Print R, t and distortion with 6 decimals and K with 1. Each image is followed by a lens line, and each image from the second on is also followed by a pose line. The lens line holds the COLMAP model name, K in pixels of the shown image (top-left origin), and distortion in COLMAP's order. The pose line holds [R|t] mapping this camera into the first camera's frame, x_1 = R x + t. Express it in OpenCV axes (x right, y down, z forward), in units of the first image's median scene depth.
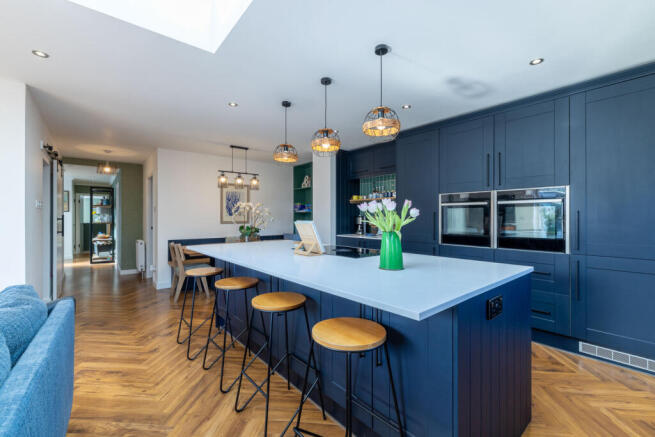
lens RADIAL K [[282.6, 0, 326.6], [0, 282.6, 214.7], [0, 0, 1]] dist [-0.000249, -0.000008]
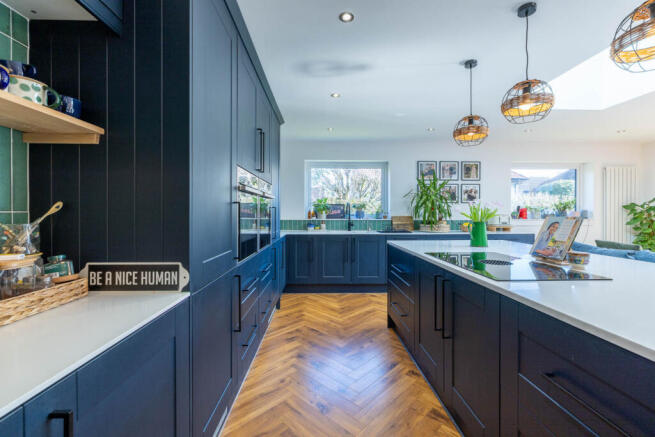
lens RADIAL K [[282.6, 0, 326.6], [0, 282.6, 214.7], [0, 0, 1]] dist [-0.000249, -0.000008]
pose [[-0.784174, -0.000739, 0.620541, -0.049674], [-0.001517, 0.999999, -0.000727, 0.023216], [-0.620540, -0.001511, -0.784174, 1.984961]]
